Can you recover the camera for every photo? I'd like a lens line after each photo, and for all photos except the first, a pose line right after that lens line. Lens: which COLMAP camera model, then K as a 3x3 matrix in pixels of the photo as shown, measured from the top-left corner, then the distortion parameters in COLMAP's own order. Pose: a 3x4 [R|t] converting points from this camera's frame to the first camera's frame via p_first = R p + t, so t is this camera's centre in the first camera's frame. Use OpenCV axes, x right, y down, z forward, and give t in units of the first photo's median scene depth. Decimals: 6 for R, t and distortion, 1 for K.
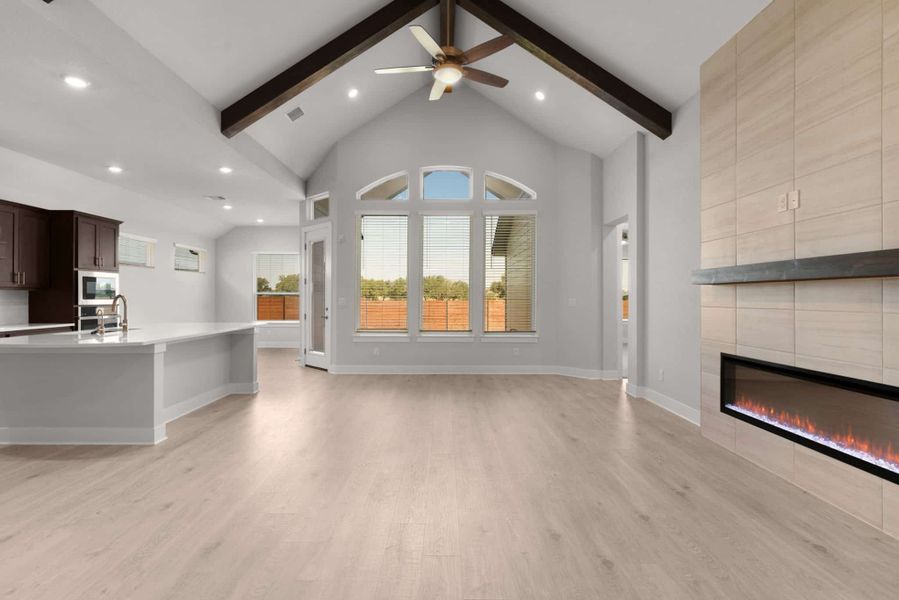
lens RADIAL K [[437.5, 0, 452.5], [0, 437.5, 294.0], [0, 0, 1]] dist [0.005218, -0.002080]
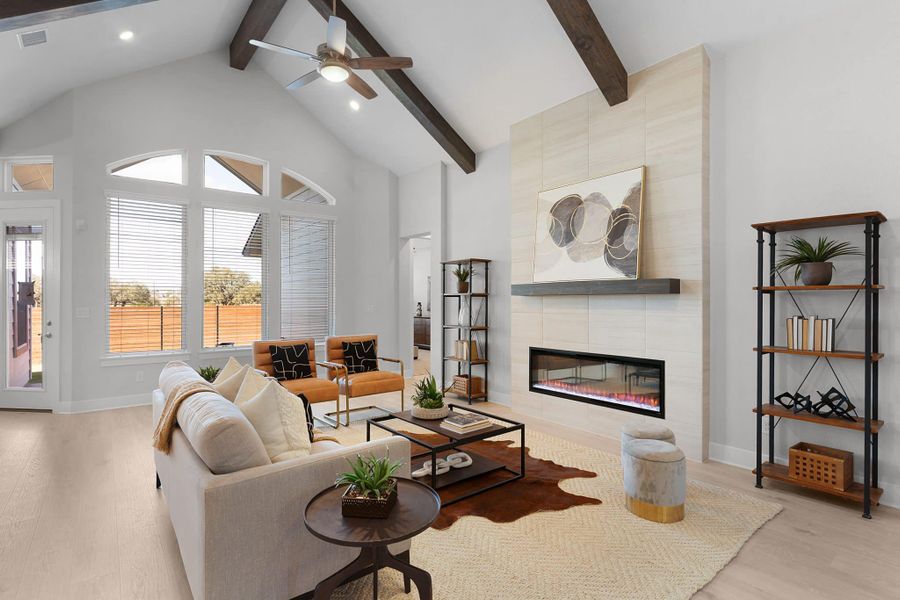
lens RADIAL K [[438.0, 0, 453.4], [0, 438.0, 301.6], [0, 0, 1]] dist [0.005218, -0.002080]
pose [[0.789246, -0.005861, 0.614049, -0.264192], [-0.001072, 0.999940, 0.010922, -0.012125], [-0.614076, -0.009278, 0.789192, 0.061877]]
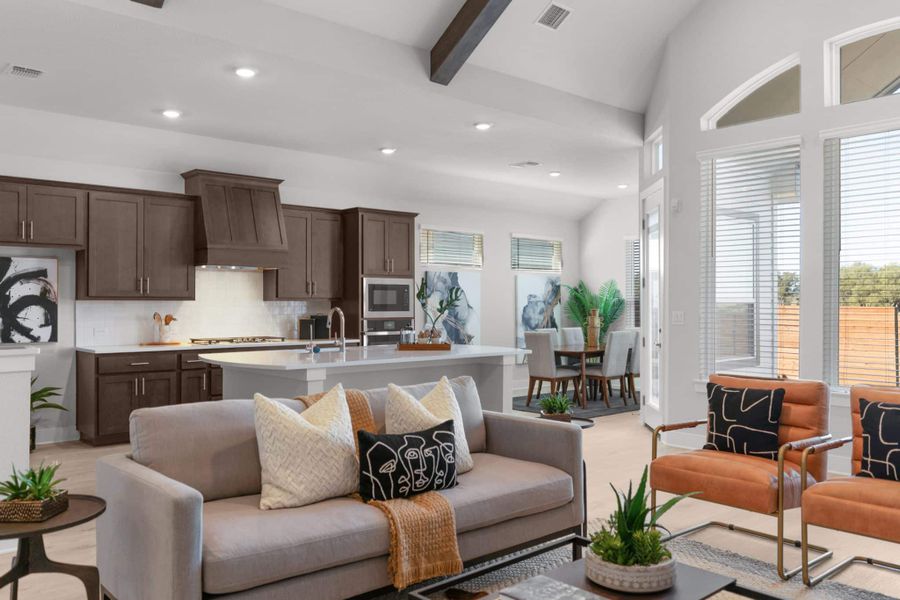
lens RADIAL K [[733.9, 0, 449.6], [0, 733.9, 301.6], [0, 0, 1]] dist [0.009731, 0.001171]
pose [[0.647672, -0.002524, -0.761915, 0.340872], [0.006145, 0.999979, 0.001911, -0.007978], [0.761894, -0.005920, 0.647674, 0.206765]]
